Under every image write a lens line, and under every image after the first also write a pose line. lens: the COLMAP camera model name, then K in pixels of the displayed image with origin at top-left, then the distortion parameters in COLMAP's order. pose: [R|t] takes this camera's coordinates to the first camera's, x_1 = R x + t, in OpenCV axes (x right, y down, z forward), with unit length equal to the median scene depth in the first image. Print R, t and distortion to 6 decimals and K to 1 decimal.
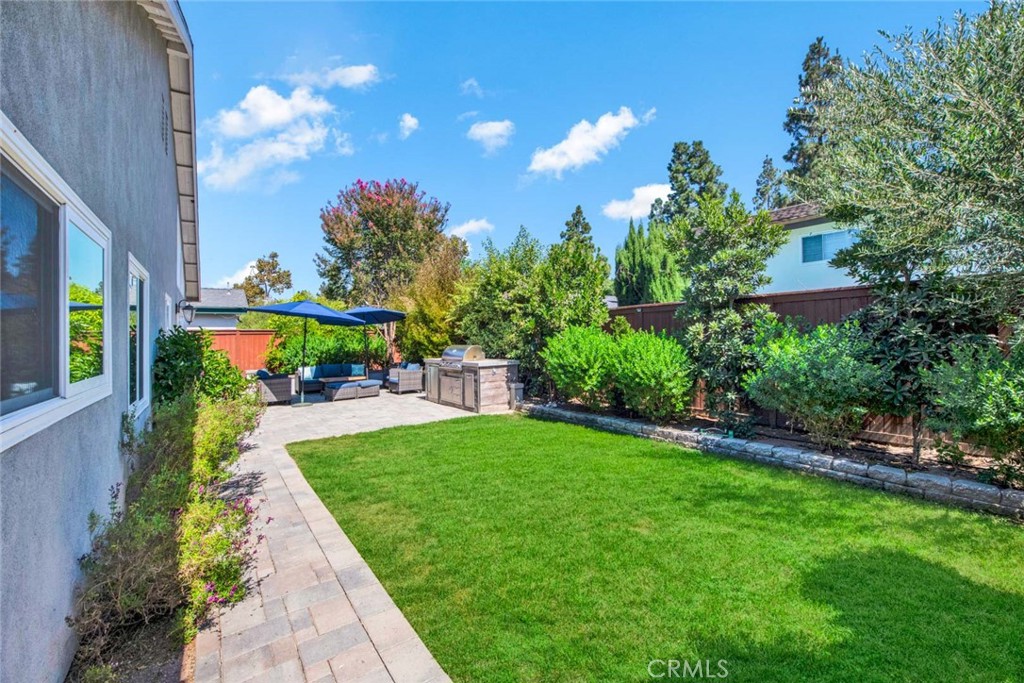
lens RADIAL K [[424.5, 0, 512.0], [0, 424.5, 341.5], [0, 0, 1]] dist [-0.032181, 0.000035]
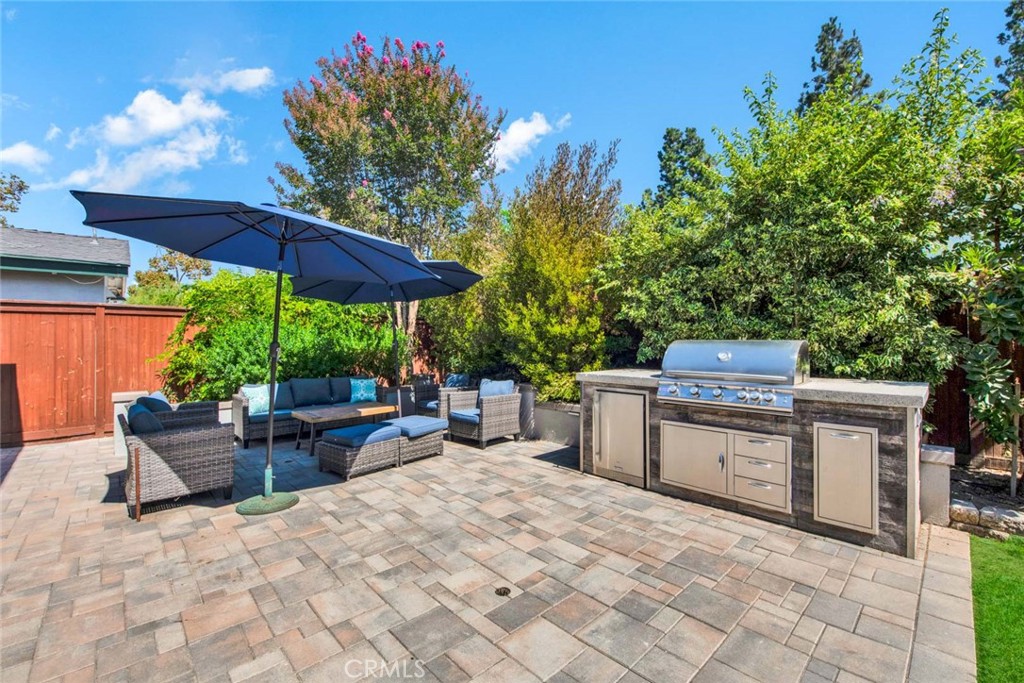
lens RADIAL K [[428.7, 0, 512.0], [0, 428.7, 341.5], [0, 0, 1]] dist [-0.015772, -0.000208]
pose [[0.990491, 0.012373, 0.137023, -0.258599], [-0.011557, 0.999910, -0.006750, 0.010693], [-0.137094, 0.005103, 0.990545, 0.461245]]
